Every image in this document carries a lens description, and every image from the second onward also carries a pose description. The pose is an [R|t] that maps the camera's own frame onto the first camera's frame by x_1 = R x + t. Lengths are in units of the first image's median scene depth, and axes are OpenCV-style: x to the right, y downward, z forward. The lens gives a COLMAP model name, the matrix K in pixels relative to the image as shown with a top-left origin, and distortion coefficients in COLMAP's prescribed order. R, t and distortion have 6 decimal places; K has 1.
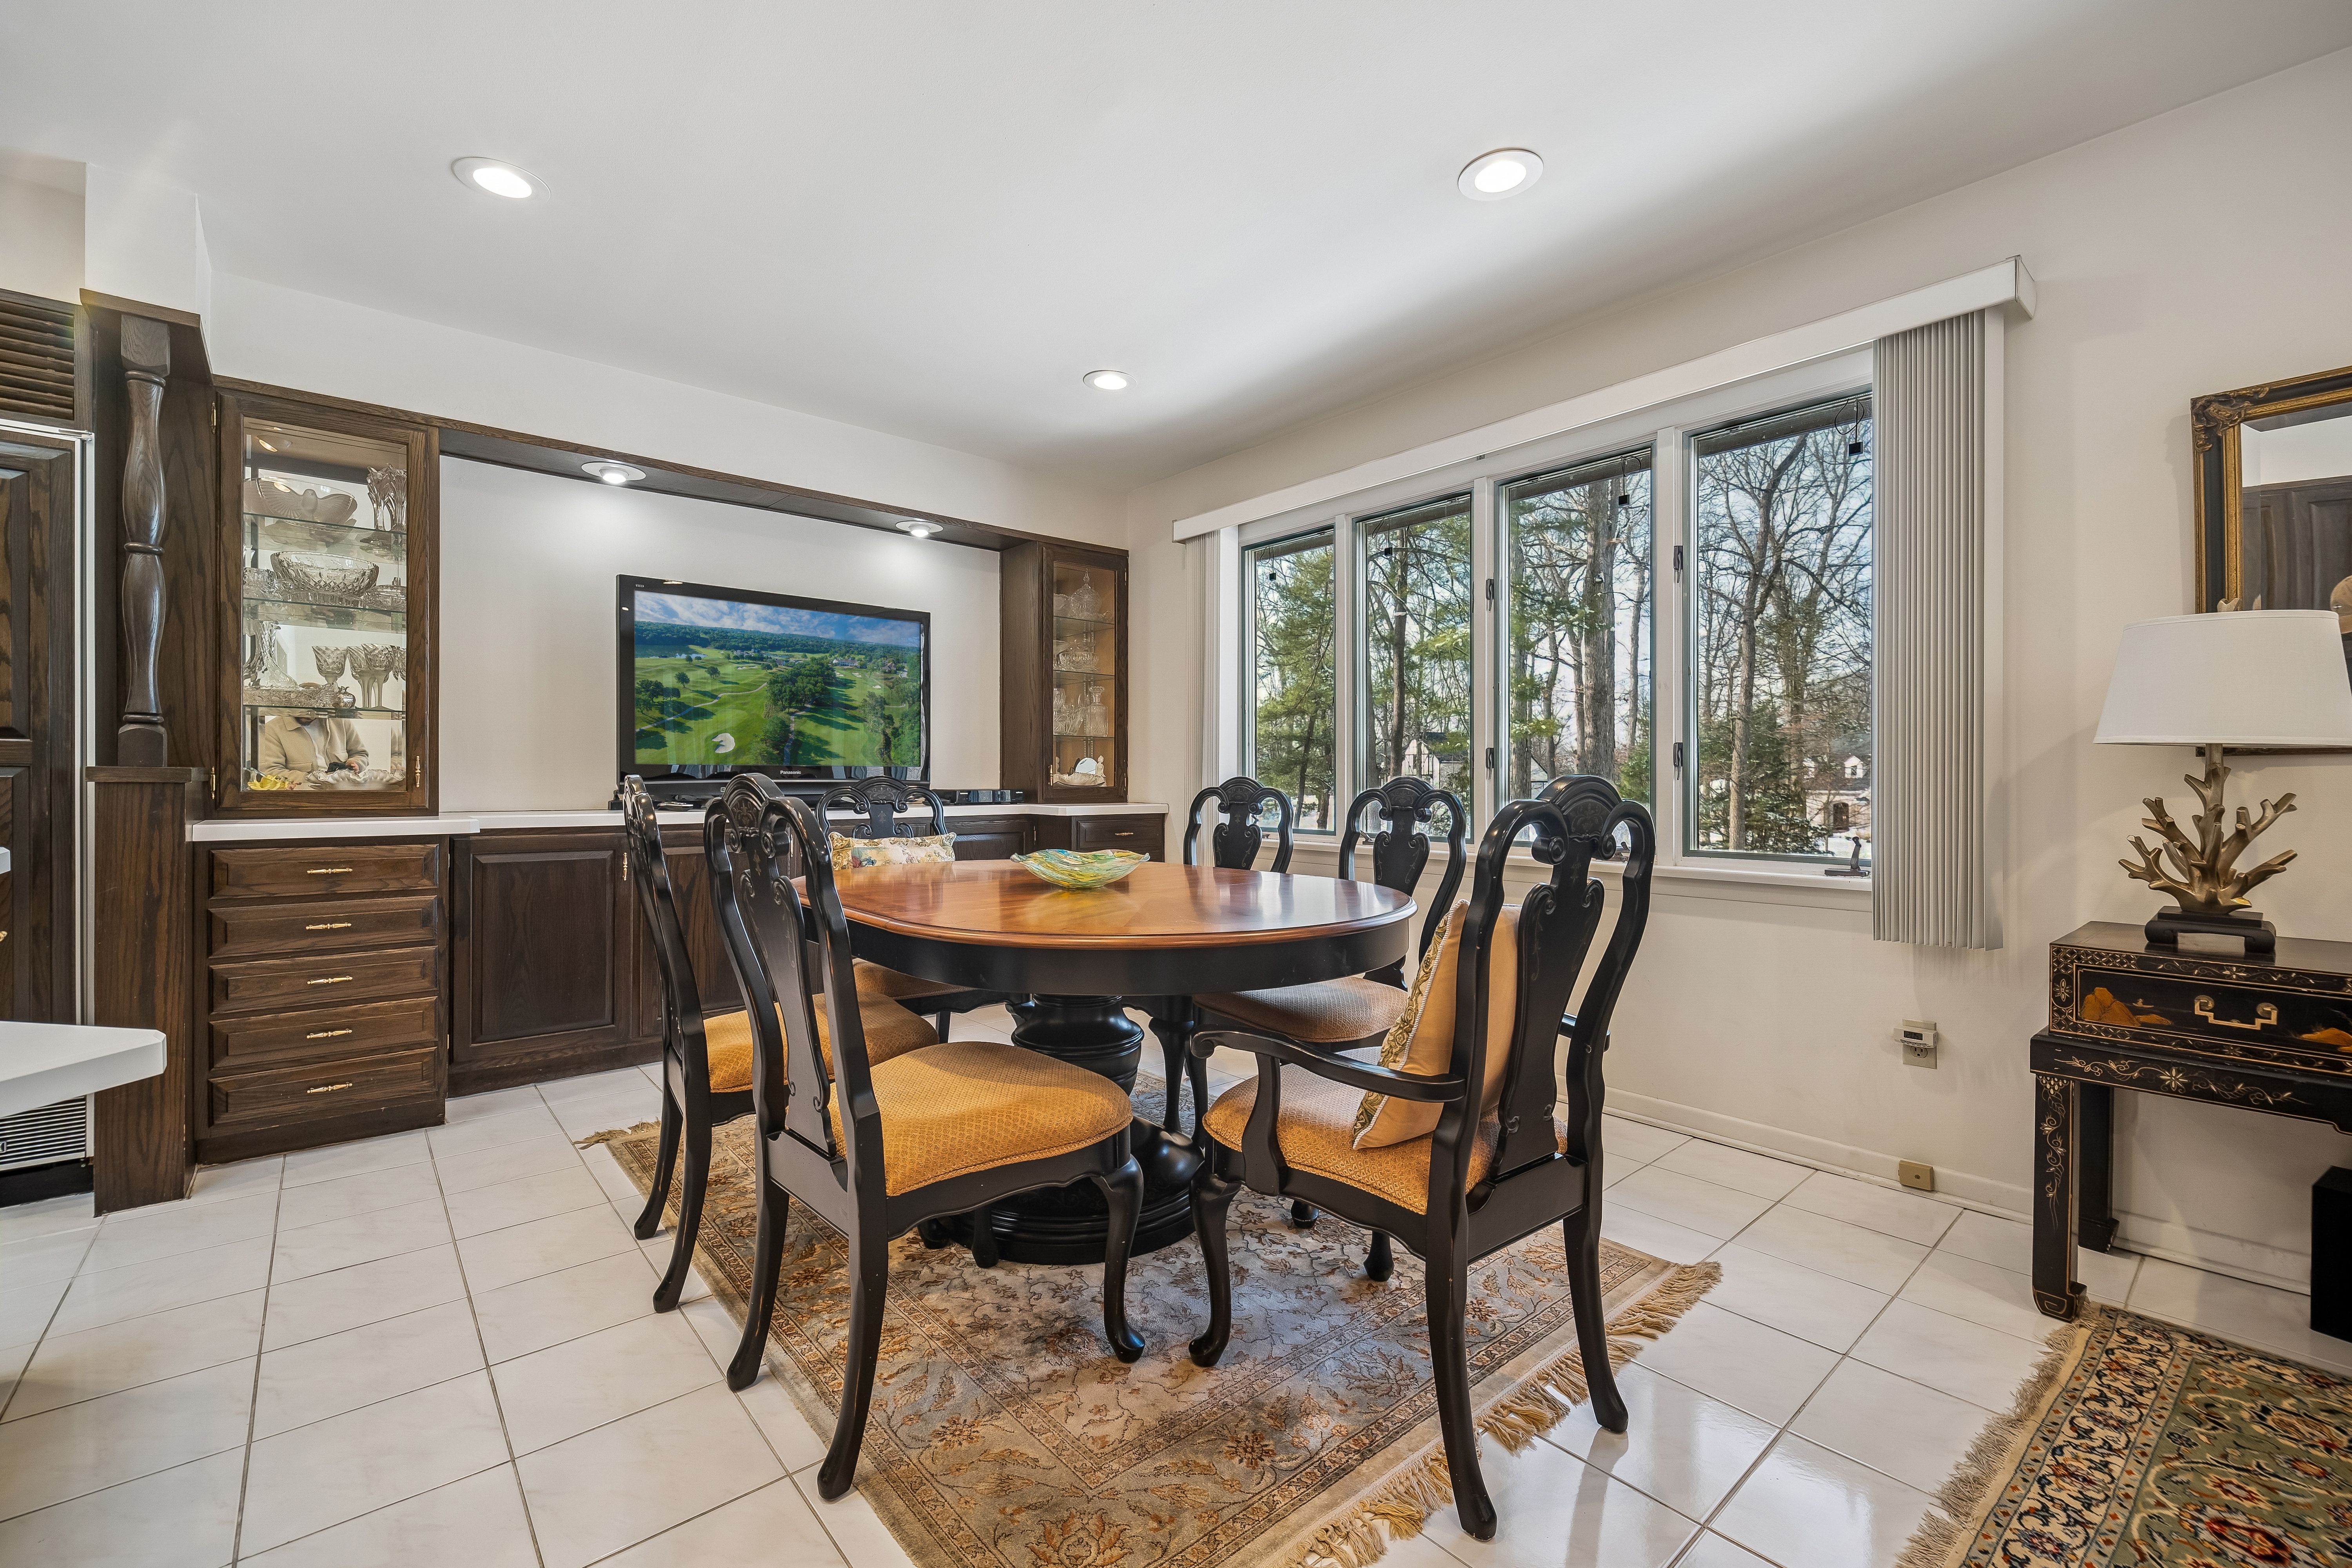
lens RADIAL K [[971.8, 0, 1187.7], [0, 971.8, 780.5], [0, 0, 1]] dist [0.000928, -0.000793]
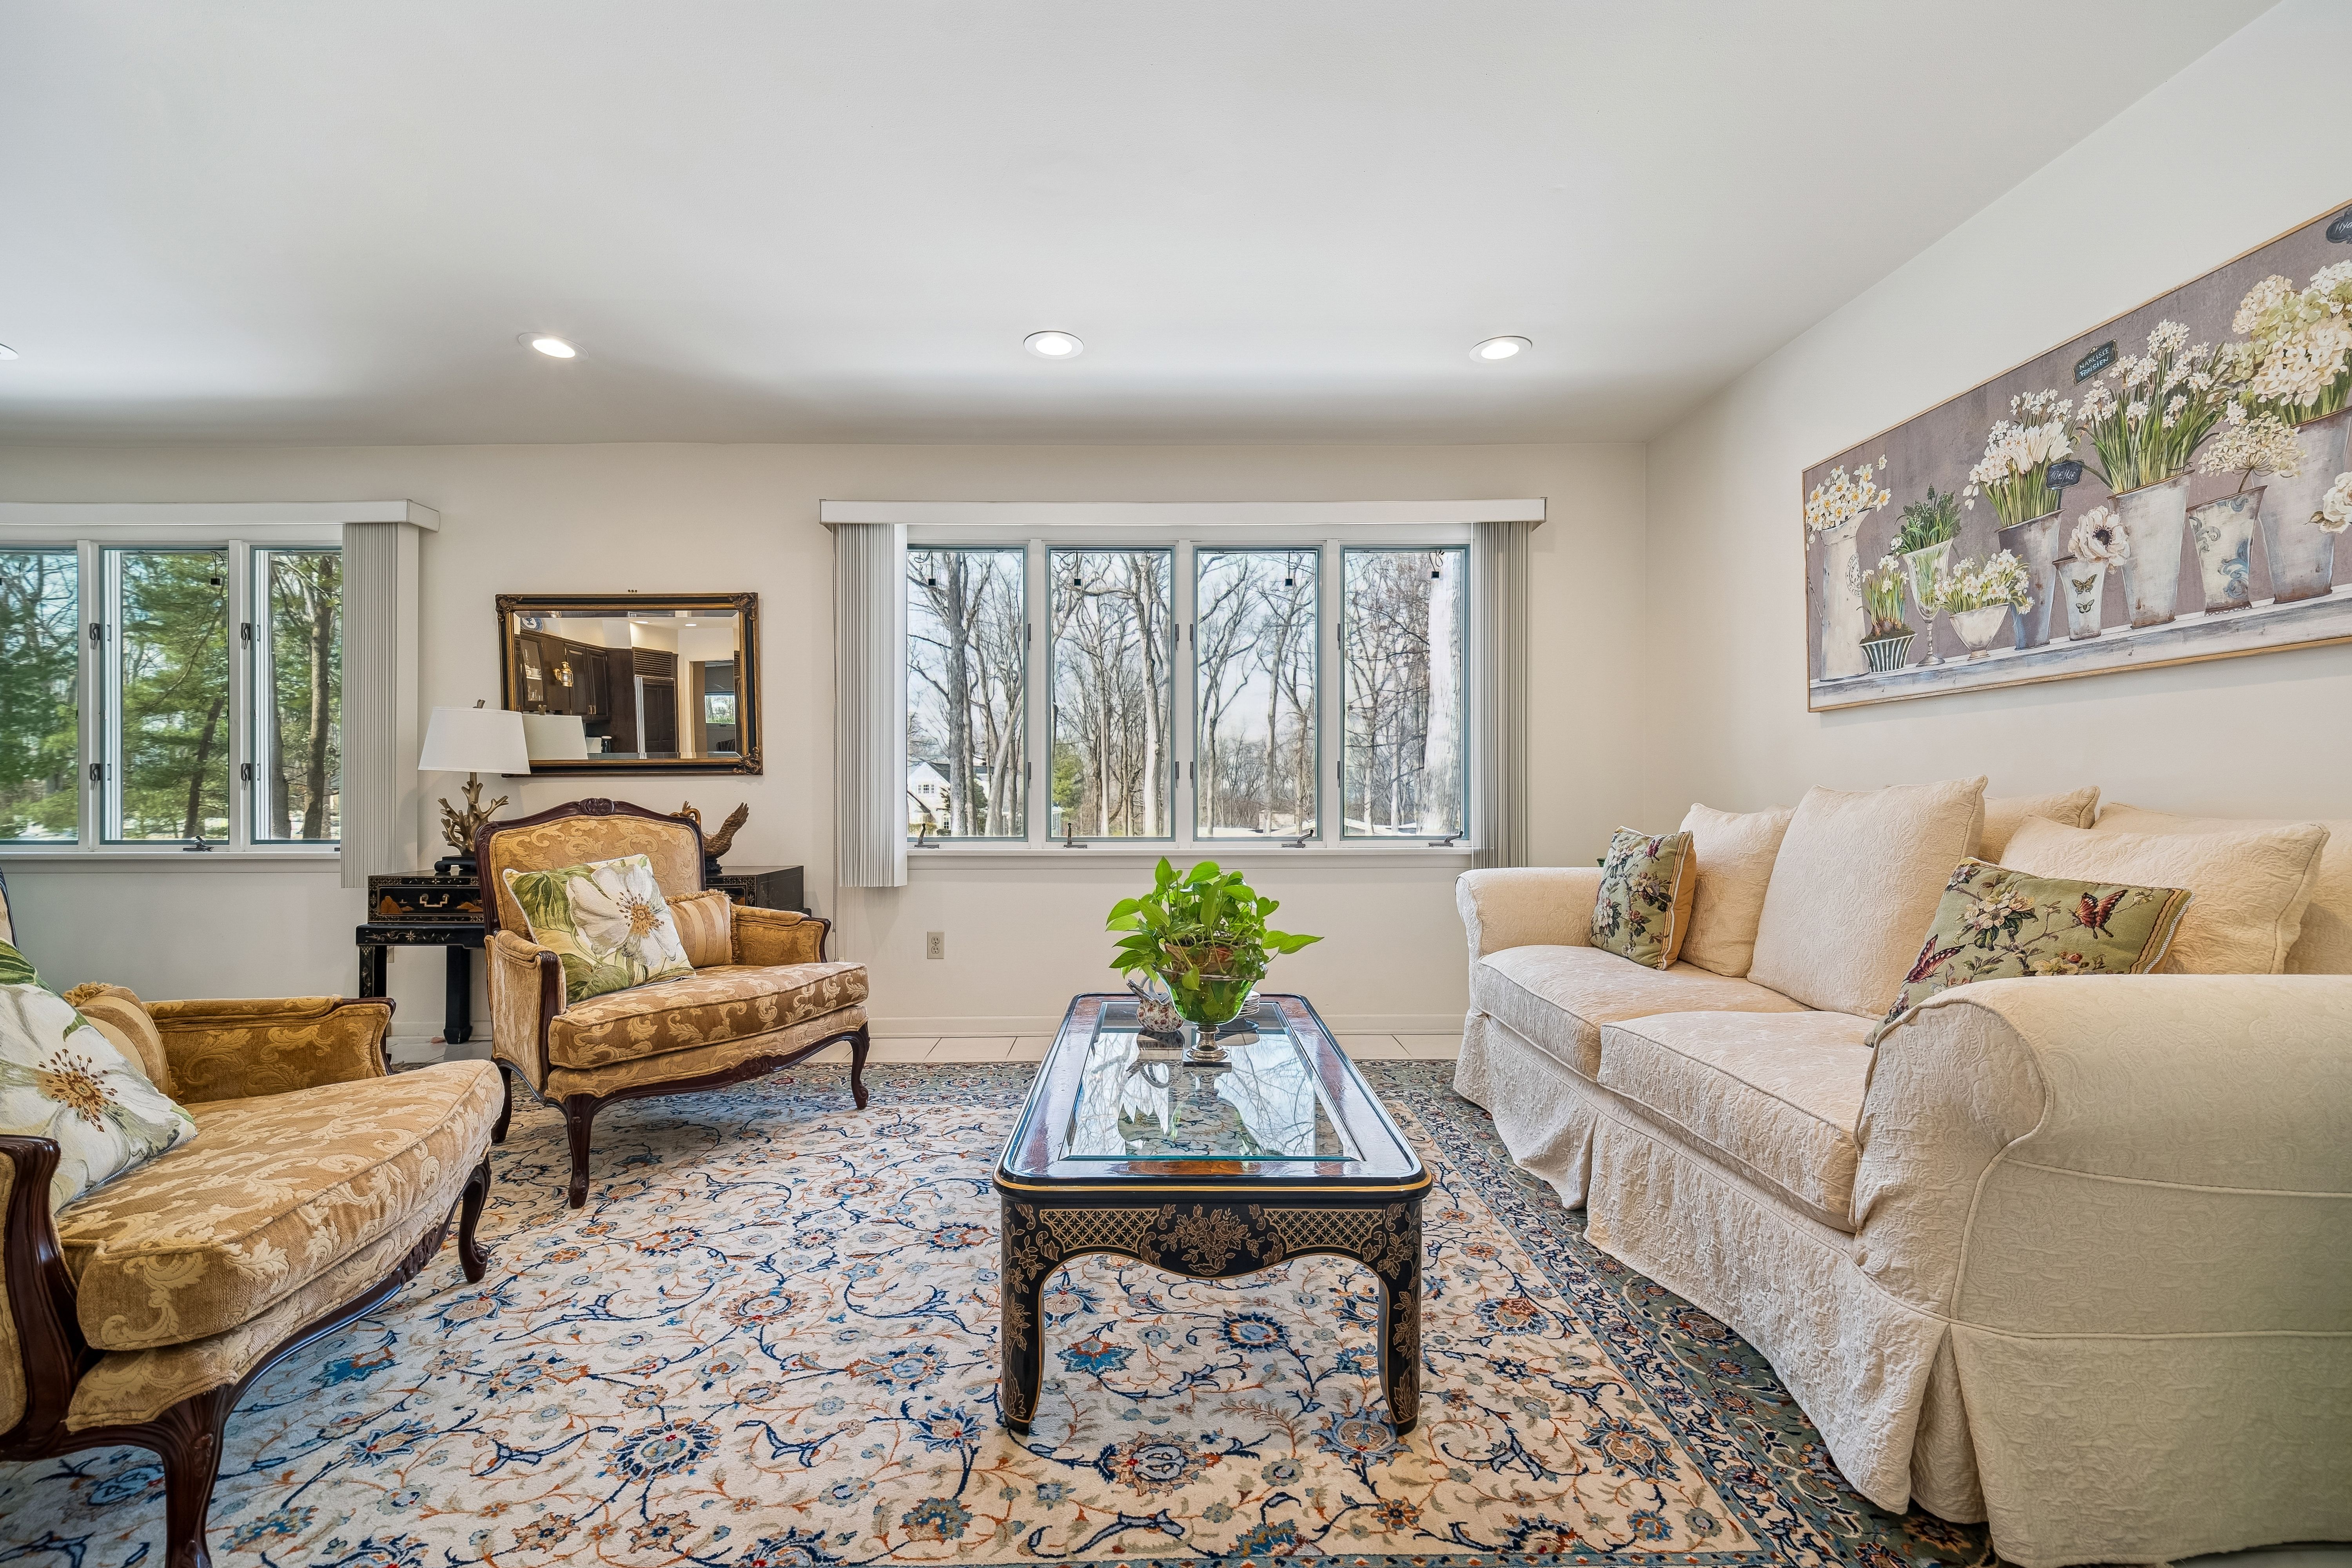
lens RADIAL K [[971.8, 0, 1187.7], [0, 971.8, 780.5], [0, 0, 1]] dist [0.000928, -0.000793]
pose [[0.637867, 0.003389, 0.770139, 0.201361], [0.007899, 0.999909, -0.010943, 0.006774], [-0.770106, 0.013063, 0.637783, -0.636721]]
